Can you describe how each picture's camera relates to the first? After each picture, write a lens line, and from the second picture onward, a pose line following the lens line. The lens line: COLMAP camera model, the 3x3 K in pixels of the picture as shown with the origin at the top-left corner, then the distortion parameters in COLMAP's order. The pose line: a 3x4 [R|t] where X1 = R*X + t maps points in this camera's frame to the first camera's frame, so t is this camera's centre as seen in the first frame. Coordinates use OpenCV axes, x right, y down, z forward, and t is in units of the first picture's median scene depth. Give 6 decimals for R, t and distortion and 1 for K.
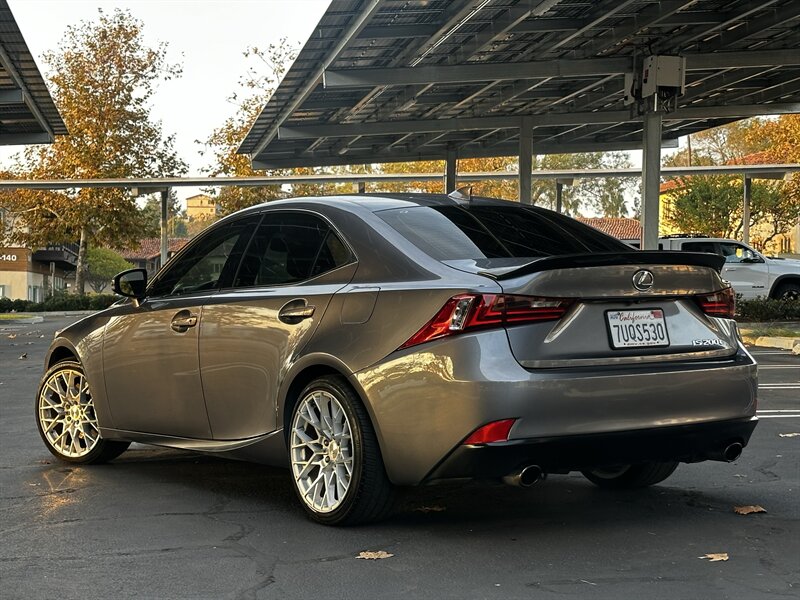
lens RADIAL K [[1439.9, 0, 400.0], [0, 1439.9, 300.0], [0, 0, 1]] dist [-0.257966, 3.591280]
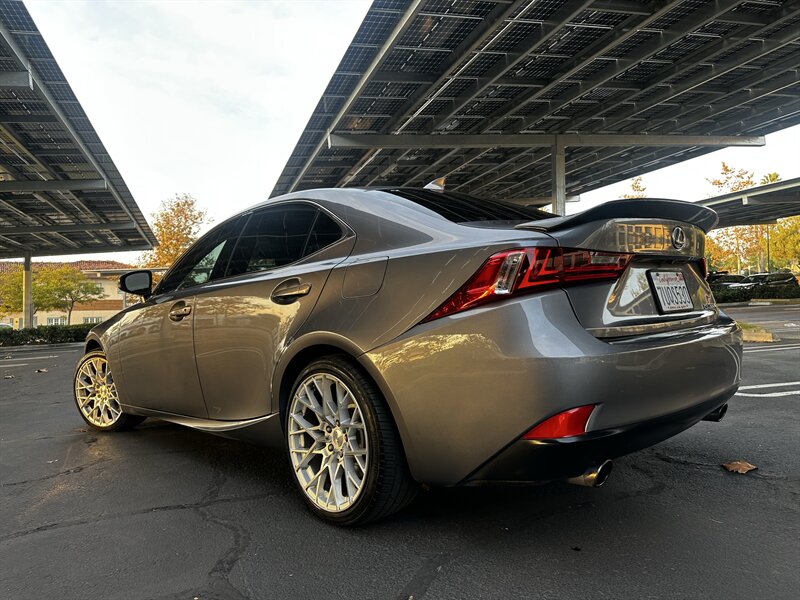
lens RADIAL K [[573.0, 0, 400.0], [0, 573.0, 300.0], [0, 0, 1]] dist [0.063261, -0.083694]
pose [[0.987513, -0.030090, 0.154638, -0.060325], [0.034370, 0.999094, -0.025081, 0.026994], [-0.153744, 0.030083, 0.987653, 0.619408]]
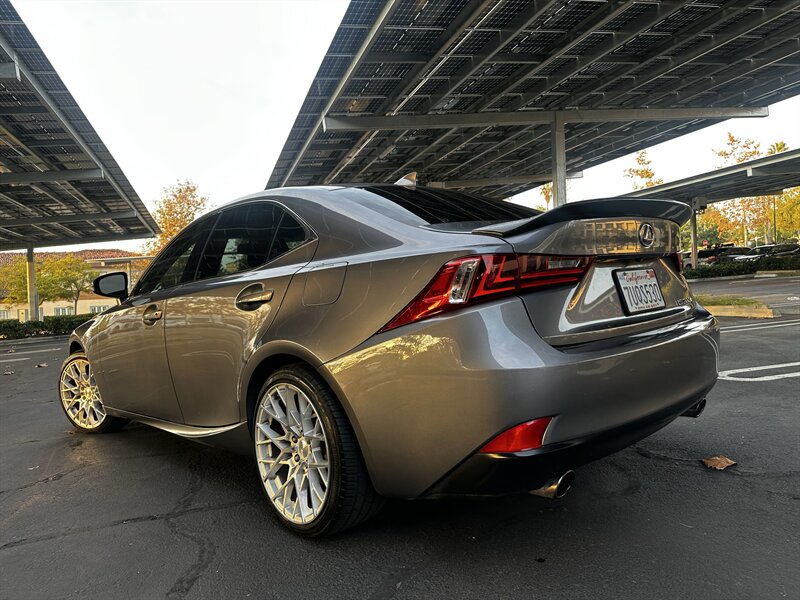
lens RADIAL K [[574.5, 0, 406.4], [0, 574.5, 299.3], [0, 0, 1]] dist [0.051538, -0.066050]
pose [[0.986575, -0.061688, 0.151211, -0.031200], [0.061185, 0.998095, 0.007980, 0.012980], [-0.151415, 0.001379, 0.988469, 0.624907]]
